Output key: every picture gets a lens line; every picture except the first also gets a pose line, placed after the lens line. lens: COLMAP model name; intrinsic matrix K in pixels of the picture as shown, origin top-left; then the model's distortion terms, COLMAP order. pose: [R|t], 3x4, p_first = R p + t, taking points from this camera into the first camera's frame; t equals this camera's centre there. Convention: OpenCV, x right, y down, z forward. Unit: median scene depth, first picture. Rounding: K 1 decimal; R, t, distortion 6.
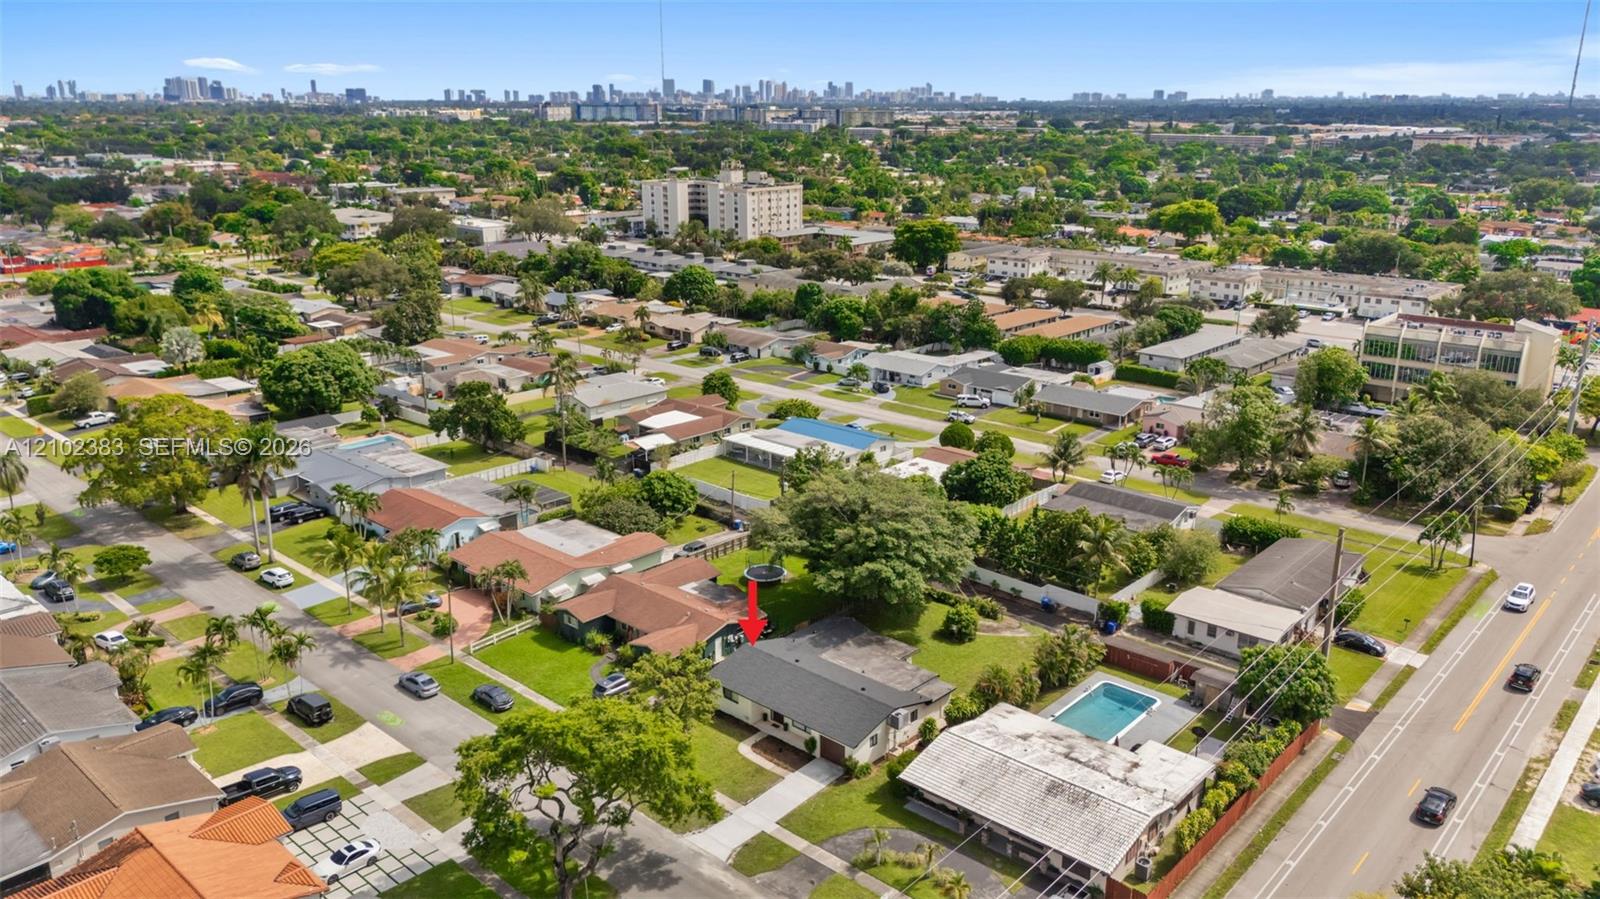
lens RADIAL K [[1165.0, 0, 801.3], [0, 1165.0, 448.3], [0, 0, 1]] dist [0.051297, -0.029919]
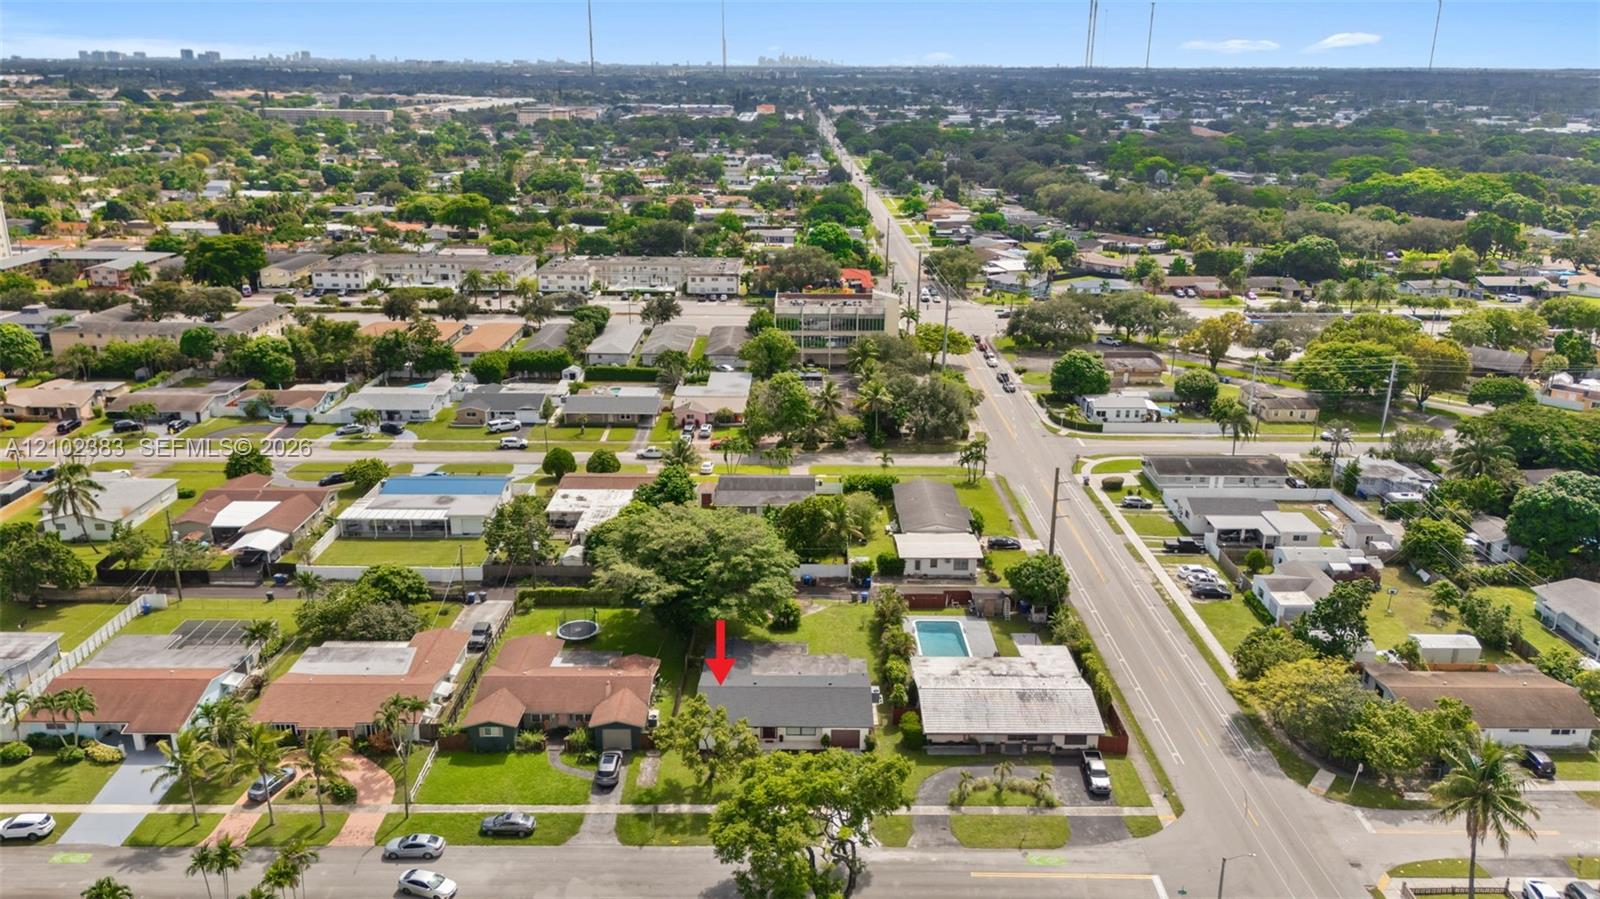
lens RADIAL K [[1165.0, 0, 803.4], [0, 1165.0, 451.7], [0, 0, 1]] dist [0.051297, -0.029919]
pose [[0.738095, -0.205579, 0.642615, -0.409464], [0.185835, 0.977552, 0.099282, -0.089229], [-0.648600, 0.046141, 0.759730, 0.058532]]
